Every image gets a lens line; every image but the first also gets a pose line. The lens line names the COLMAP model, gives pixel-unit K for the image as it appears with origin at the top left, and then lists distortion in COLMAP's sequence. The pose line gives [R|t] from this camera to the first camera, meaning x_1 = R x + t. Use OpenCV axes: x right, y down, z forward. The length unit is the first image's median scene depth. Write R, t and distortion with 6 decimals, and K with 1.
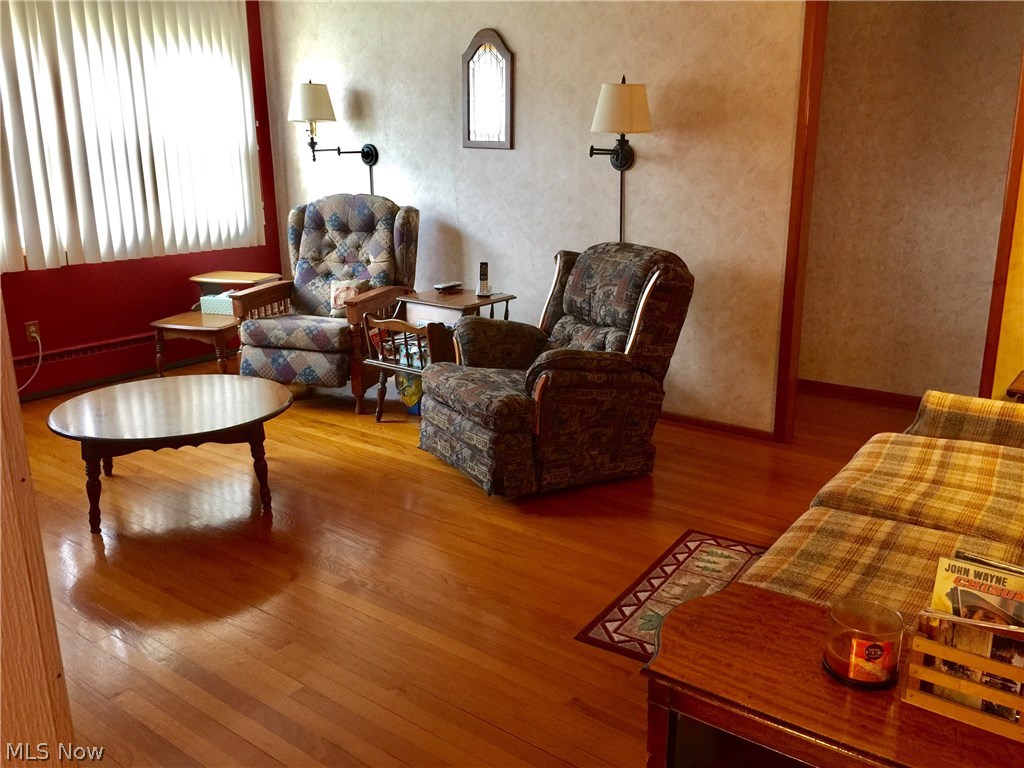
lens RADIAL K [[875.3, 0, 508.1], [0, 875.3, 377.3], [0, 0, 1]] dist [0.078156, -0.114332]
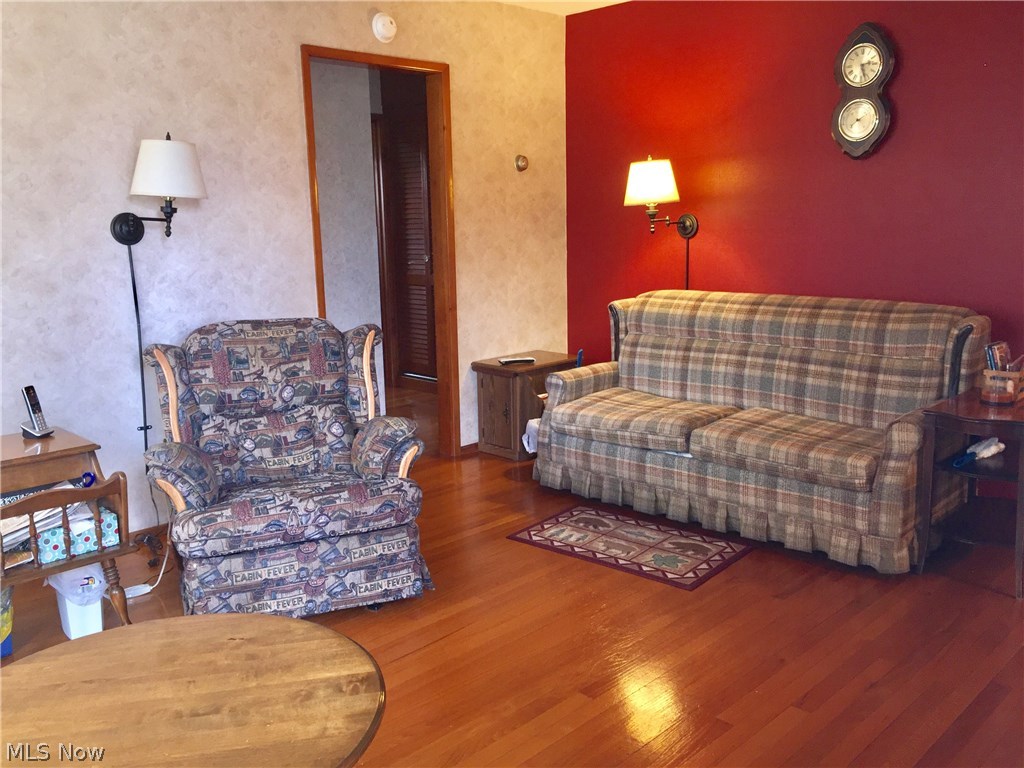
lens RADIAL K [[875.3, 0, 510.7], [0, 875.3, 382.1], [0, 0, 1]] dist [0.078156, -0.114332]
pose [[0.137008, -0.178201, 0.974409, -0.696323], [0.278814, 0.950853, 0.134690, -0.136356], [-0.950522, 0.253225, 0.179959, 0.593412]]
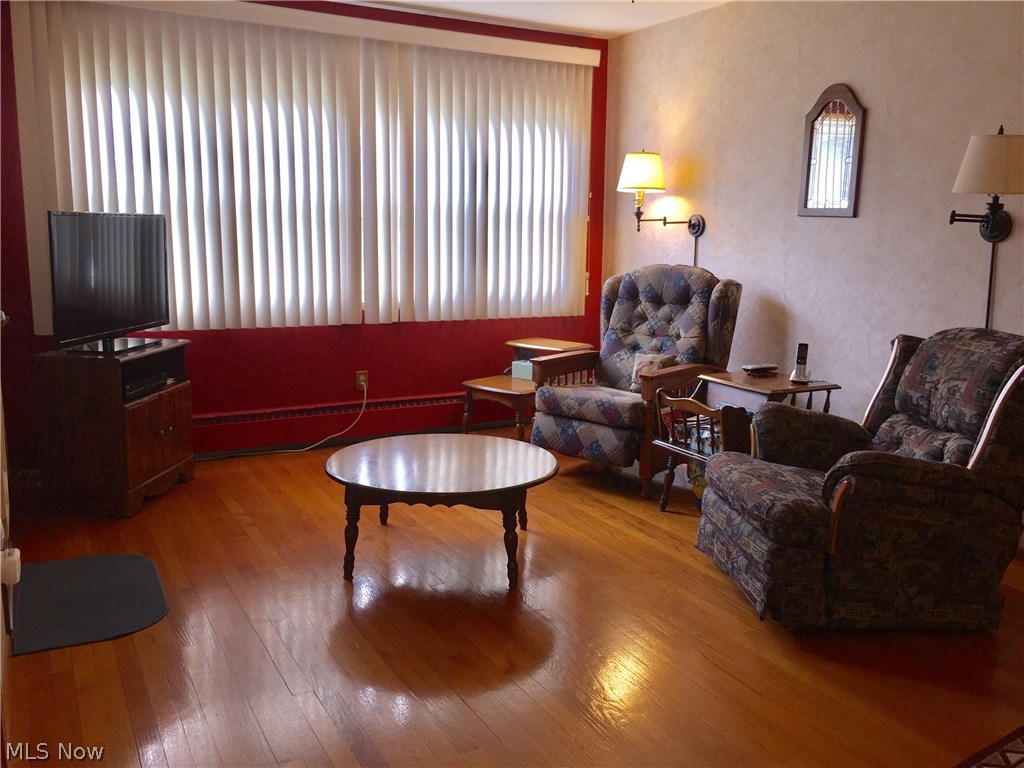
lens RADIAL K [[875.3, 0, 512.2], [0, 875.3, 378.1], [0, 0, 1]] dist [0.078156, -0.114332]
pose [[0.915929, 0.085633, -0.392098, 0.058538], [-0.123363, 0.989745, -0.072016, 0.000146], [0.381910, 0.114331, 0.917100, 0.111194]]
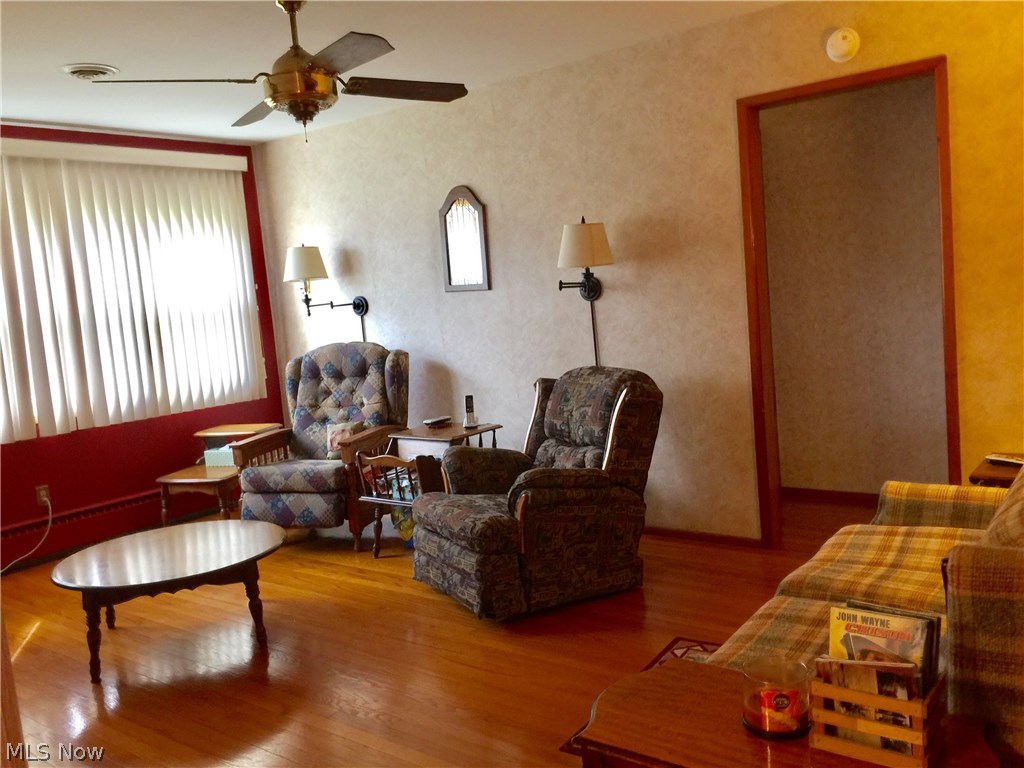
lens RADIAL K [[875.3, 0, 509.9], [0, 875.3, 379.3], [0, 0, 1]] dist [0.078156, -0.114332]
pose [[0.997131, -0.074614, -0.012780, 0.039837], [0.071642, 0.984661, -0.159093, 0.022540], [0.024454, 0.157721, 0.987181, -0.042184]]
